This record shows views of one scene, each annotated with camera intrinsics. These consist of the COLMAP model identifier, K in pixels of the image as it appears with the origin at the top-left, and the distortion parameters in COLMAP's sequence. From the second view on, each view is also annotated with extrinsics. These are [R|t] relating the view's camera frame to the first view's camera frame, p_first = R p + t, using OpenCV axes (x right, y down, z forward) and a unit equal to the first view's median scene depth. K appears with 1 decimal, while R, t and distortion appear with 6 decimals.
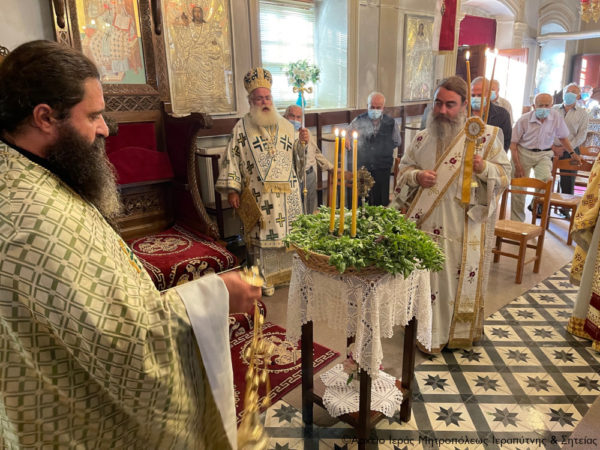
lens RADIAL K [[456.9, 0, 302.0], [0, 456.9, 230.5], [0, 0, 1]] dist [0.064802, -0.088651]
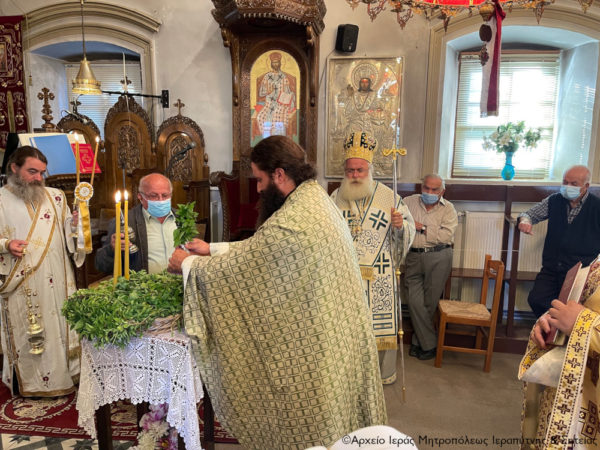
lens RADIAL K [[456.9, 0, 301.0], [0, 456.9, 228.7], [0, 0, 1]] dist [0.064802, -0.088651]
pose [[0.618083, 0.166339, -0.768313, 0.593966], [-0.252319, 0.967622, 0.006507, -0.130799], [0.744519, 0.189838, 0.640042, 0.308087]]
